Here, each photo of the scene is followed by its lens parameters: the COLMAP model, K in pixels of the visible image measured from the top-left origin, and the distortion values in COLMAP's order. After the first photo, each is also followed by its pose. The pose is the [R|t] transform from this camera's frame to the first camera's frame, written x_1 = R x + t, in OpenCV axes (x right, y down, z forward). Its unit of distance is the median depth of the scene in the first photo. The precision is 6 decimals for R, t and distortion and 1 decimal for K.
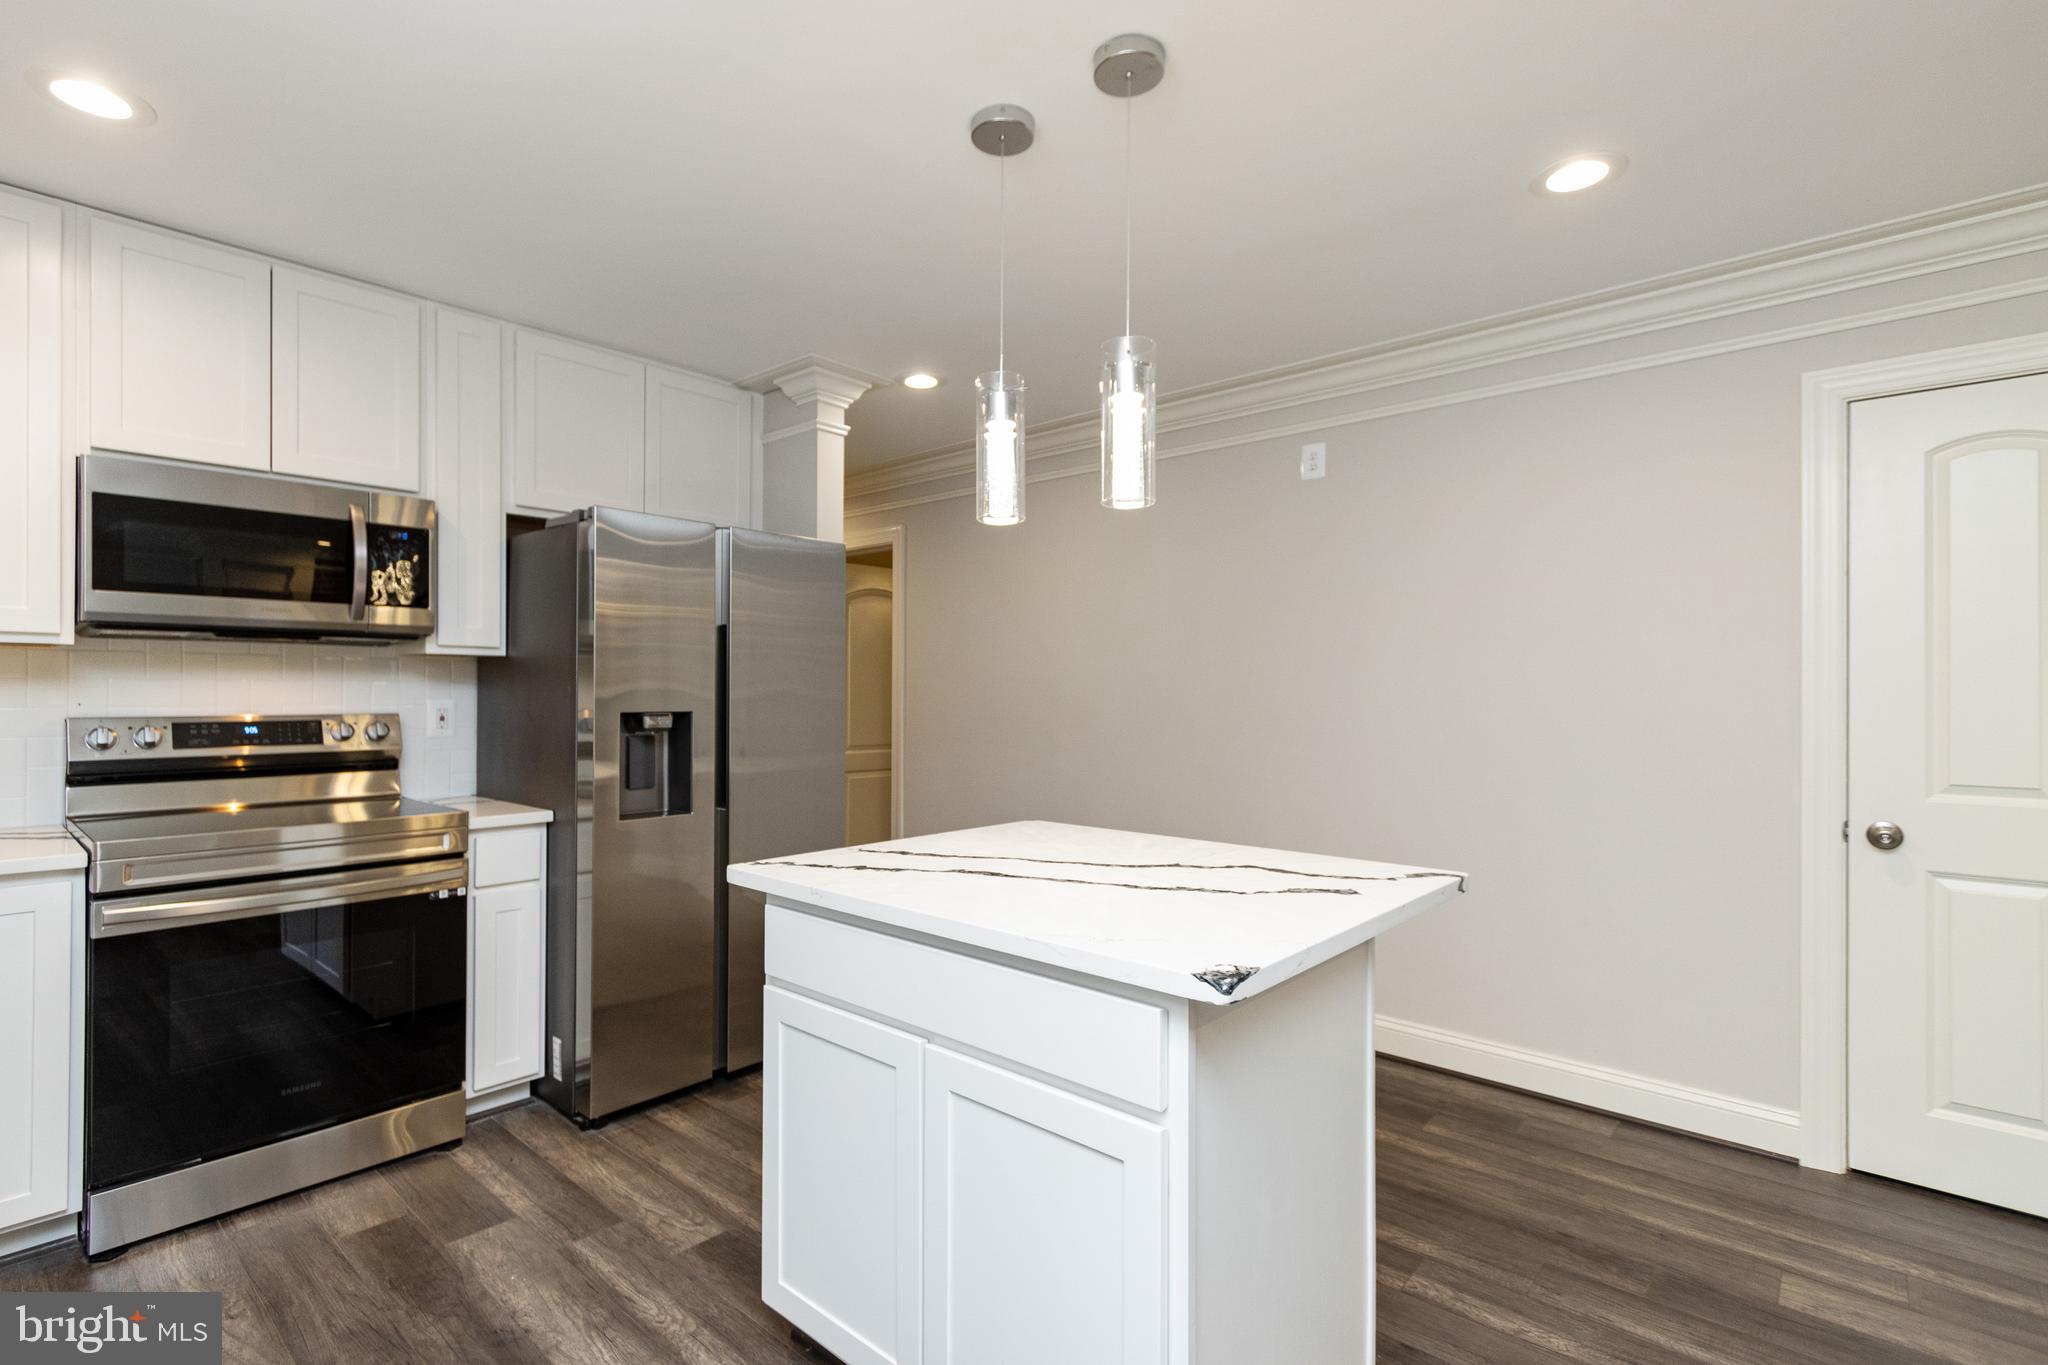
lens RADIAL K [[985.5, 0, 1024.0], [0, 985.5, 682.5], [0, 0, 1]] dist [0.005057, 0.018847]
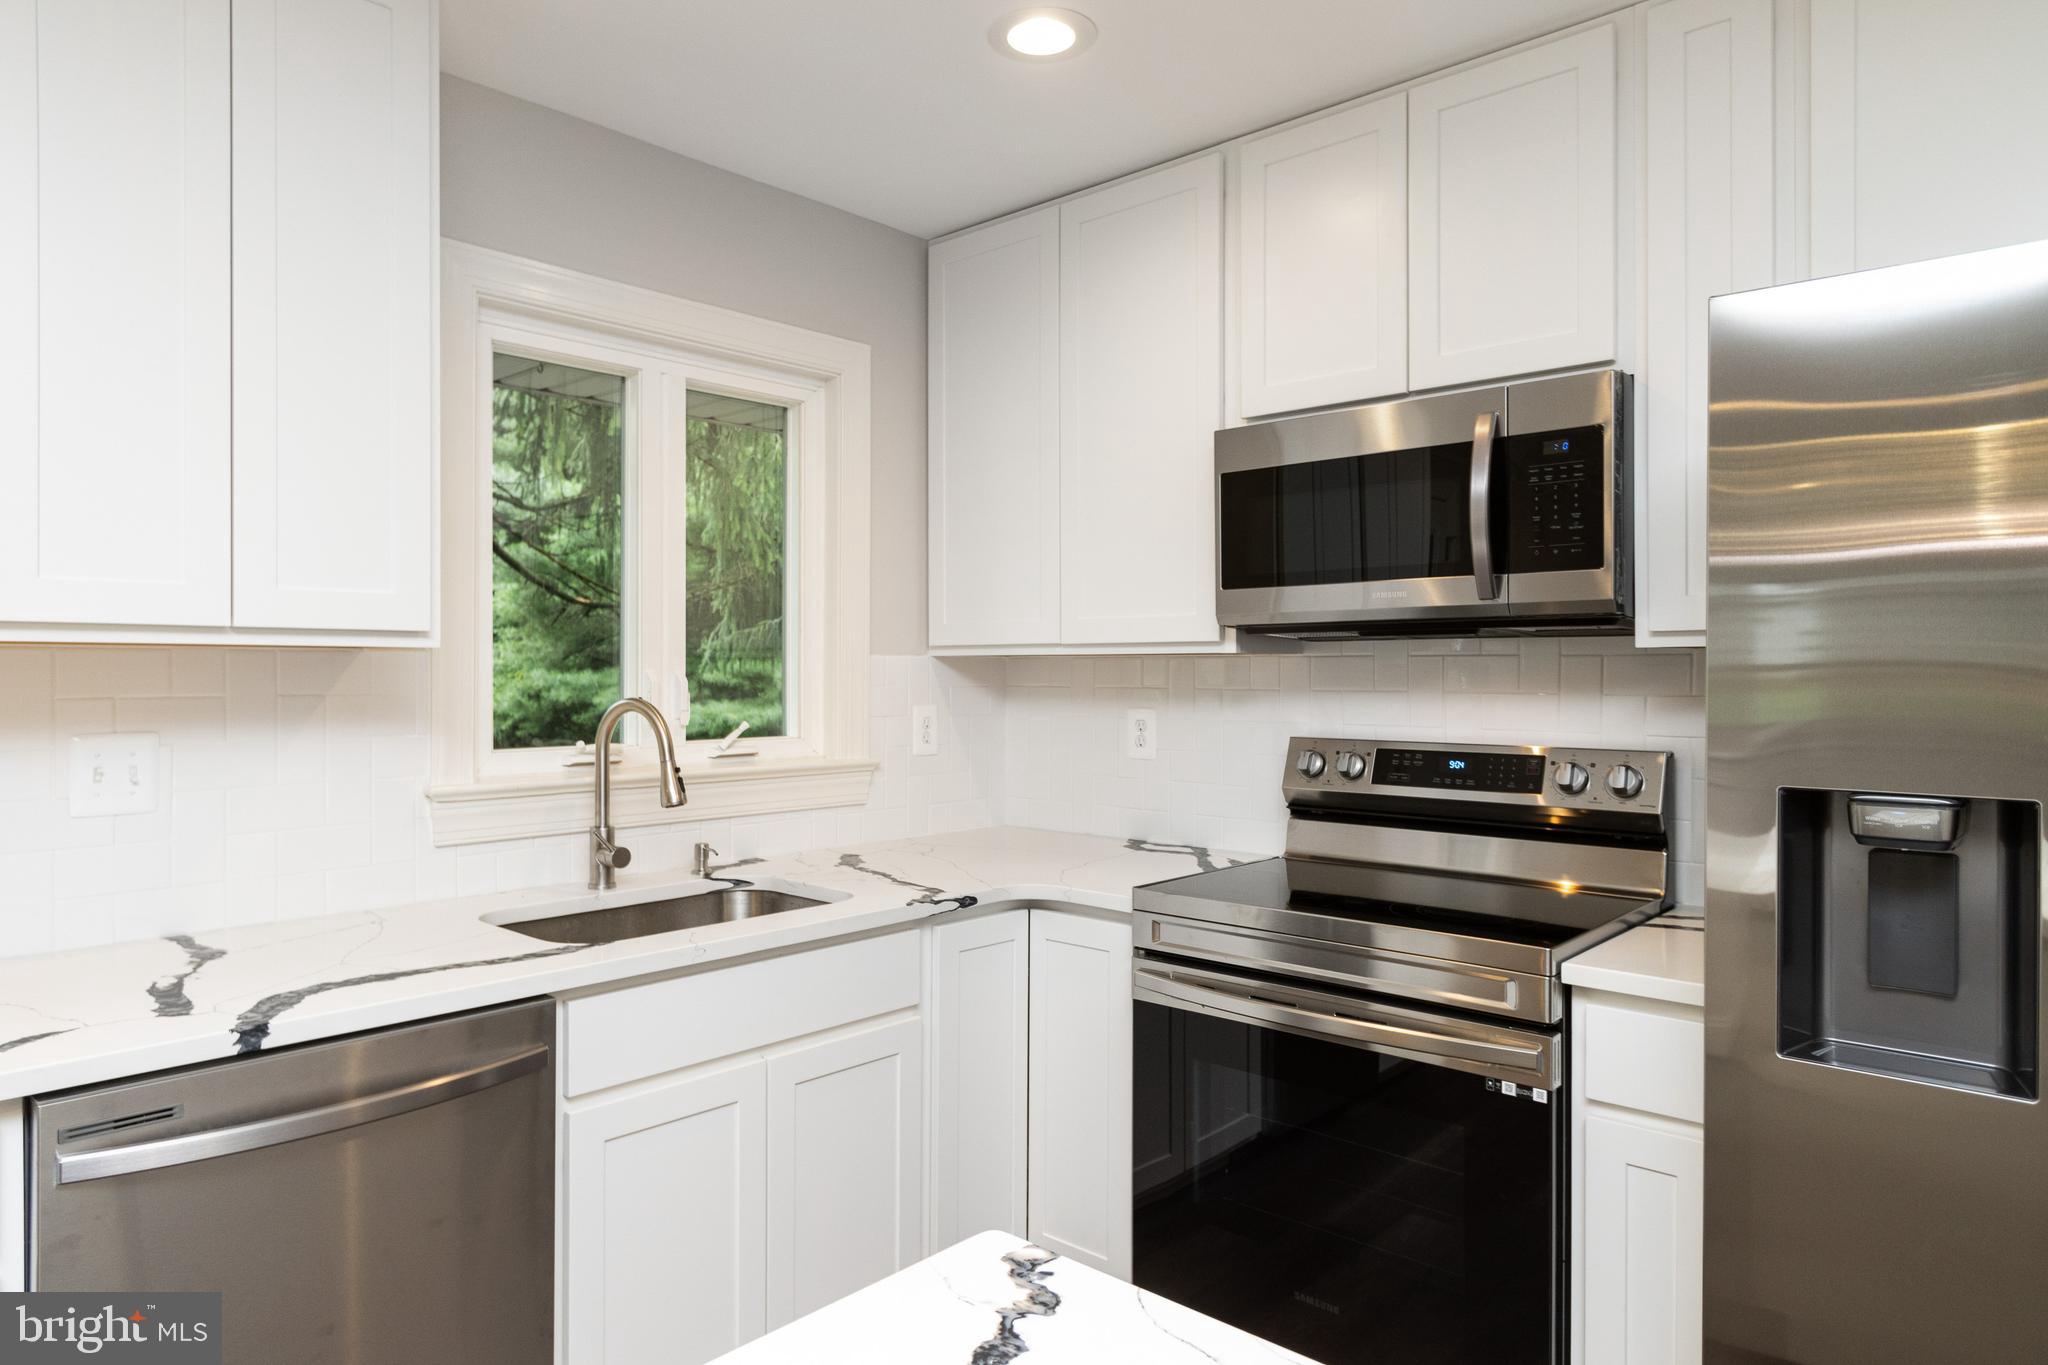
lens RADIAL K [[1268.9, 0, 975.9], [0, 1268.9, 670.0], [0, 0, 1]] dist [-0.002133, -0.000520]
pose [[-0.029594, -0.005091, -0.999549, 0.124247], [0.007225, 0.999960, -0.005307, -0.016848], [0.999536, -0.007379, -0.029556, 0.698794]]
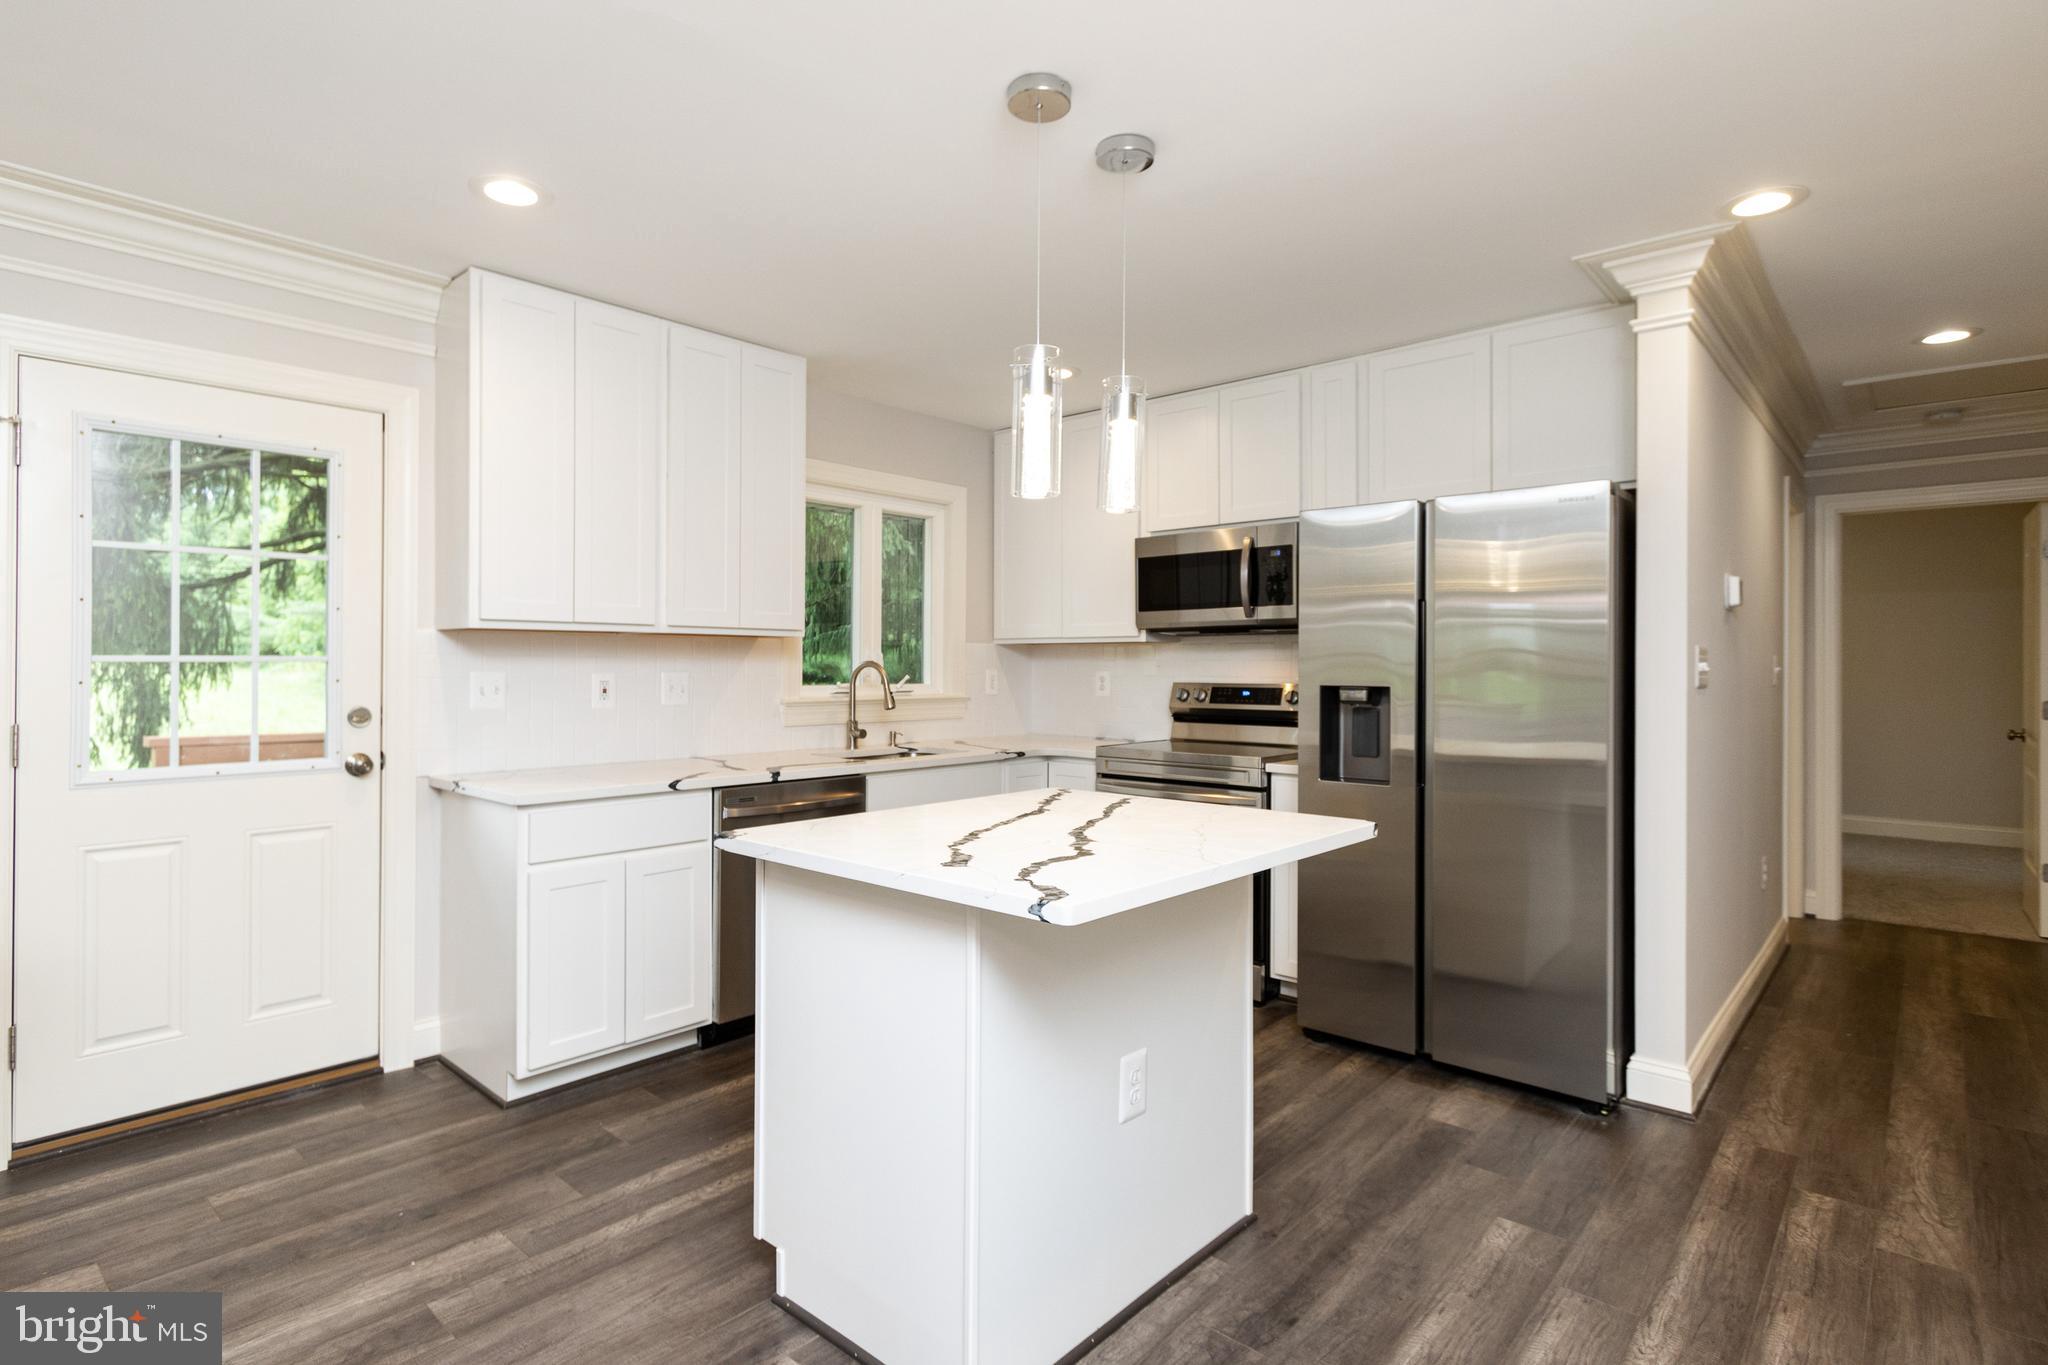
lens RADIAL K [[1031.0, 0, 976.6], [0, 1031.0, 663.2], [0, 0, 1]] dist [-0.002200, -0.000110]
pose [[-0.032128, -0.007687, -0.999454, 0.807706], [0.004318, 0.999960, -0.007829, 0.012556], [0.999474, -0.004567, -0.032094, 0.649288]]
